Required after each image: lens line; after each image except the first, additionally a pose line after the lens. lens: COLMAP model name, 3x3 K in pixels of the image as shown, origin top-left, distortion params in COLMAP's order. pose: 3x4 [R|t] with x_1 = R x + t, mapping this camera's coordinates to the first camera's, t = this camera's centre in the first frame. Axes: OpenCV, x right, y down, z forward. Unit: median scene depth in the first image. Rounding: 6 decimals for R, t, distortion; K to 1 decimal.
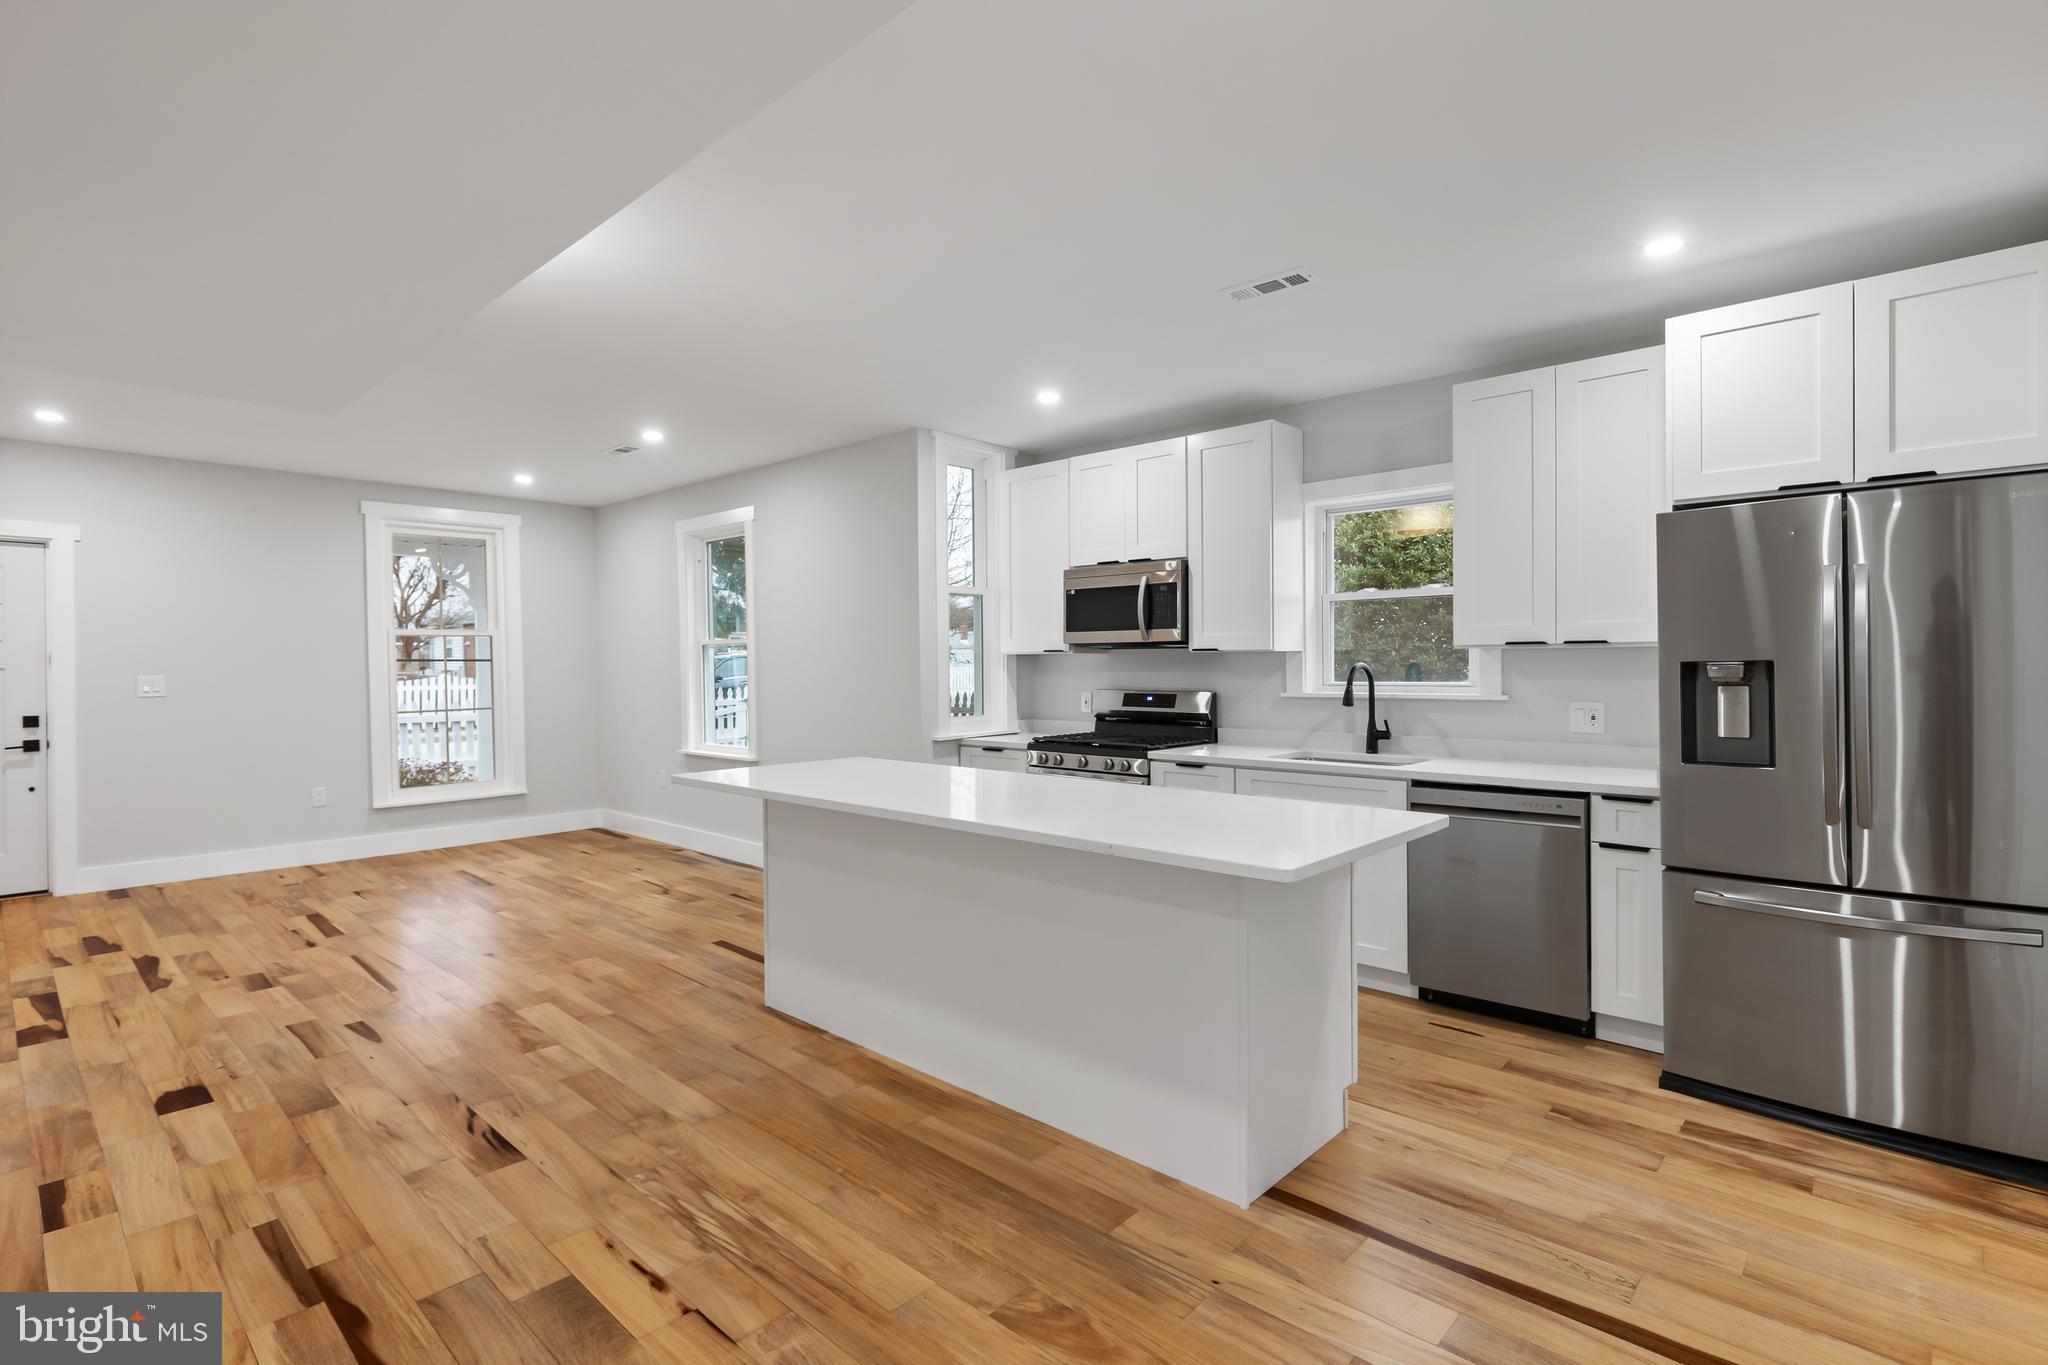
lens RADIAL K [[967.8, 0, 1035.8], [0, 967.8, 680.4], [0, 0, 1]] dist [-0.002314, 0.000939]
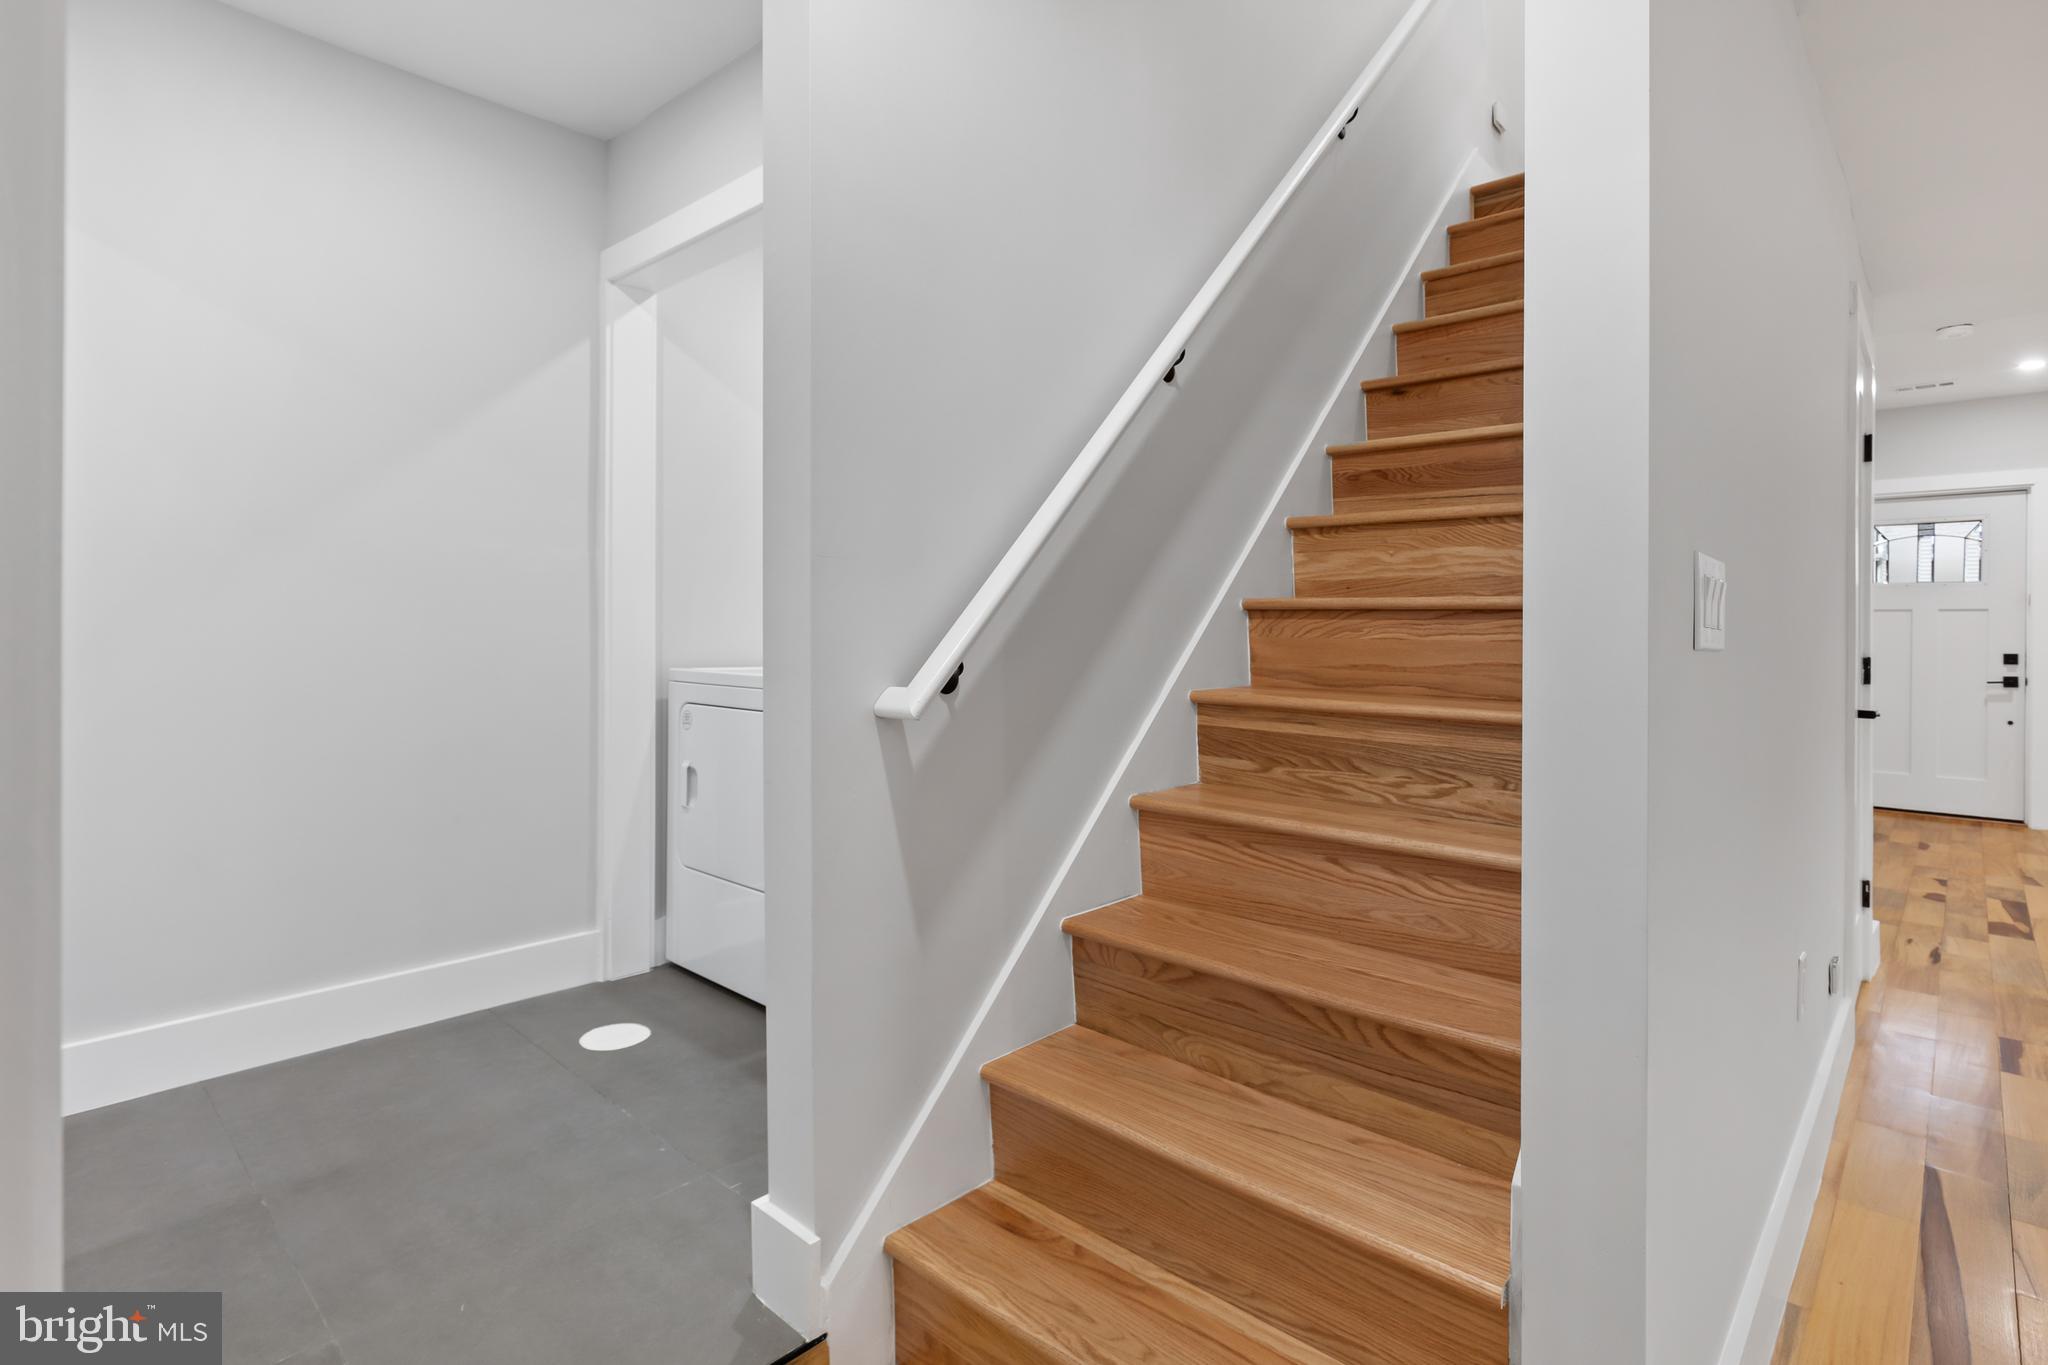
lens RADIAL K [[967.8, 0, 1031.0], [0, 967.8, 645.3], [0, 0, 1]] dist [-0.002314, 0.000939]
pose [[-0.031436, 0.006754, -0.999483, 0.069392], [-0.012610, 0.999895, 0.007154, 0.042718], [0.999426, 0.012828, -0.031348, -0.053724]]
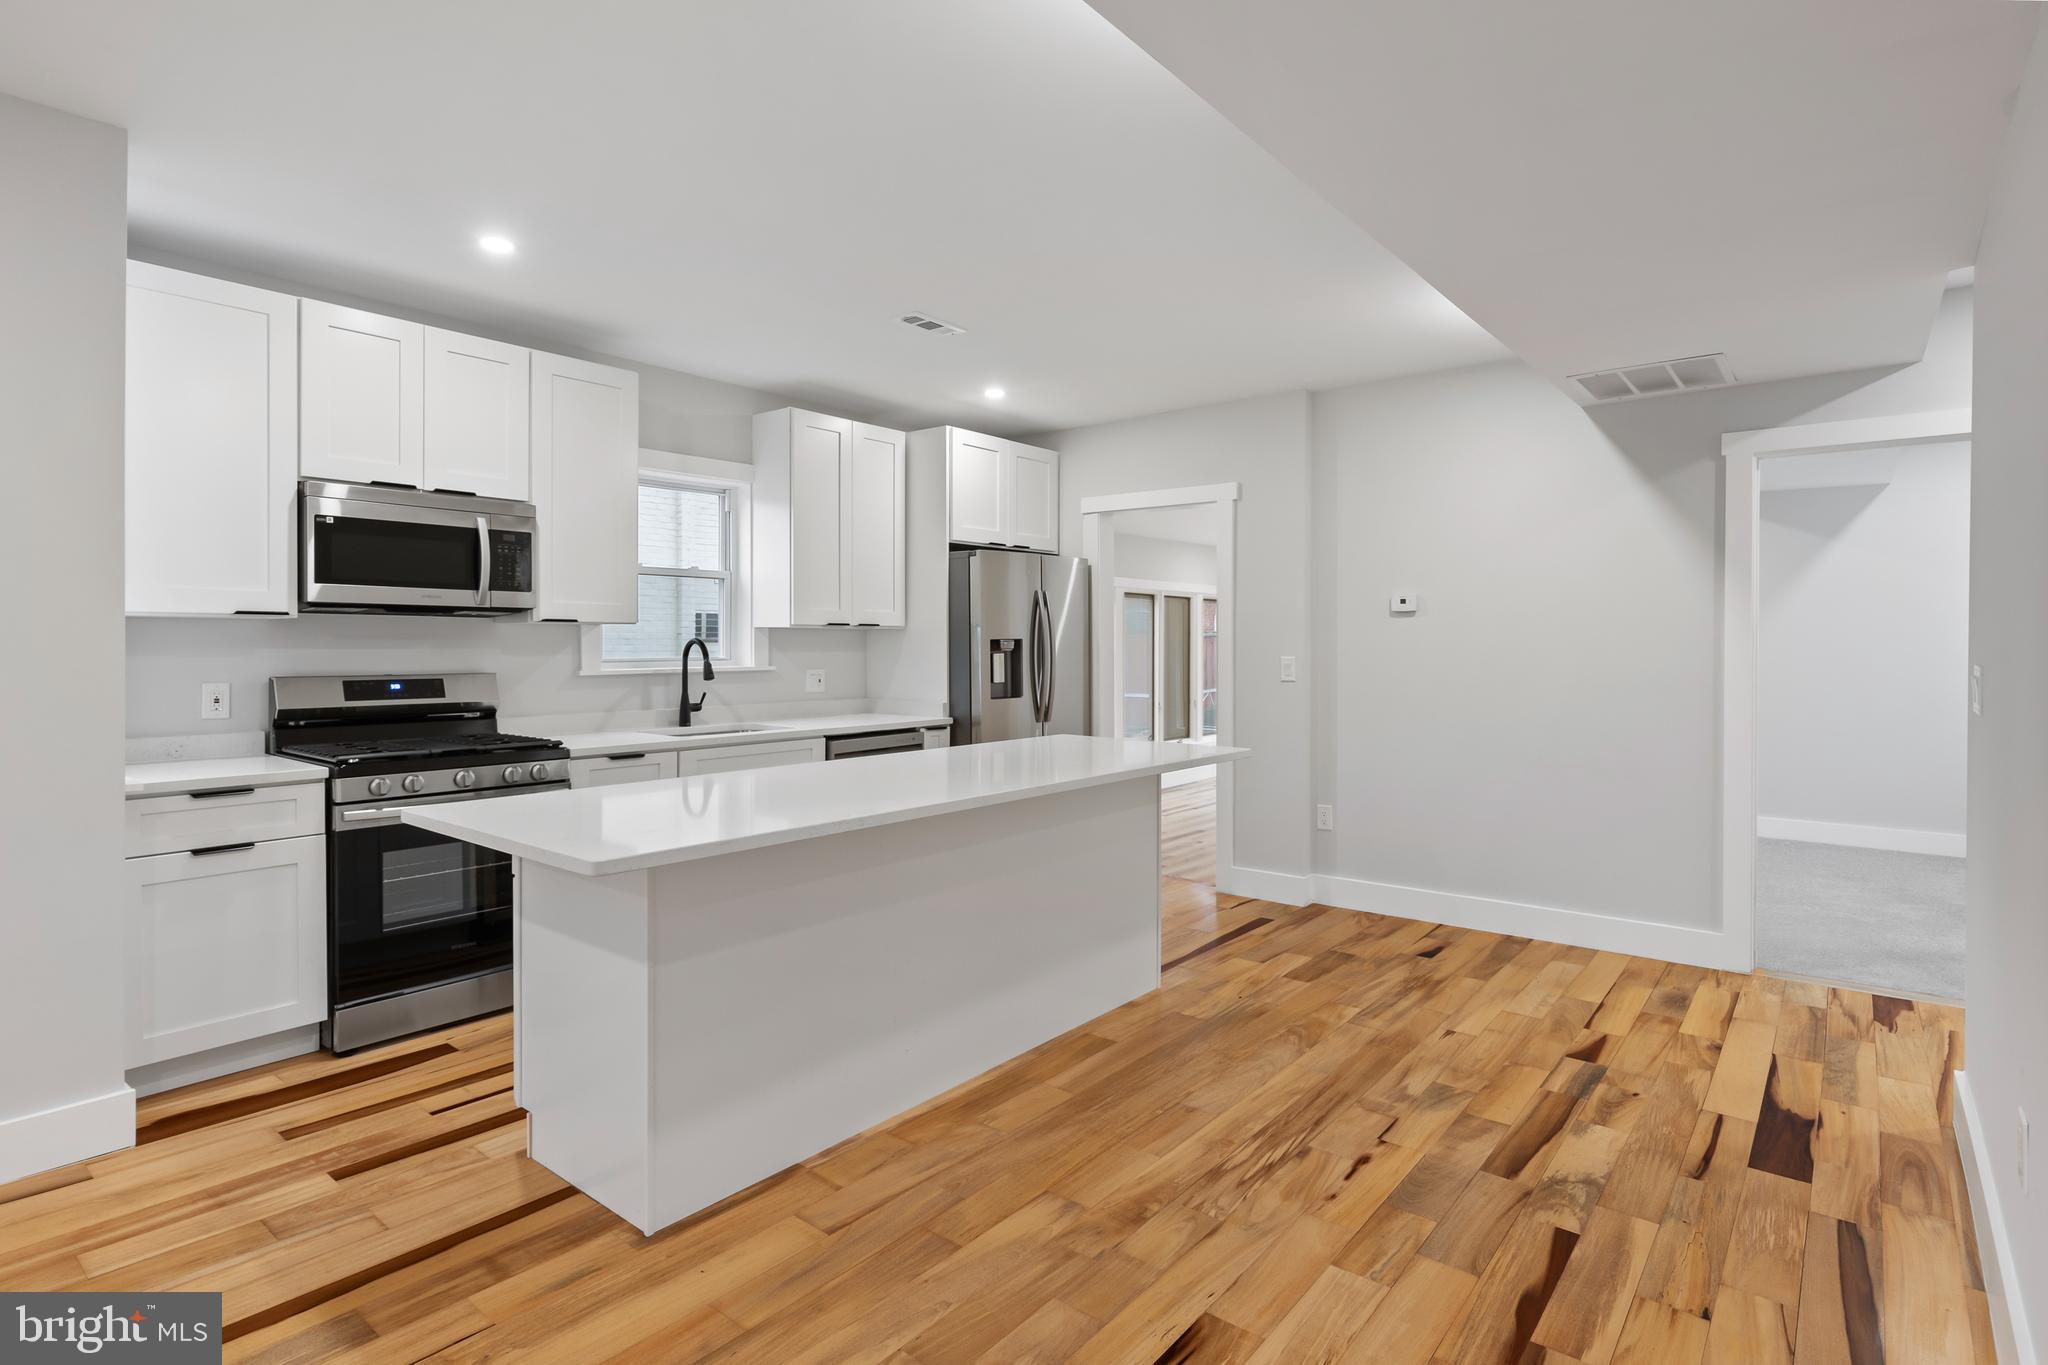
lens RADIAL K [[1028.2, 0, 1022.5], [0, 1028.2, 661.1], [0, 0, 1]] dist [-0.001175, -0.001001]
pose [[-0.051300, -0.013790, 0.998588, -0.772190], [0.015737, 0.999769, 0.014614, -0.004315], [-0.998559, 0.016465, -0.051071, 0.703749]]
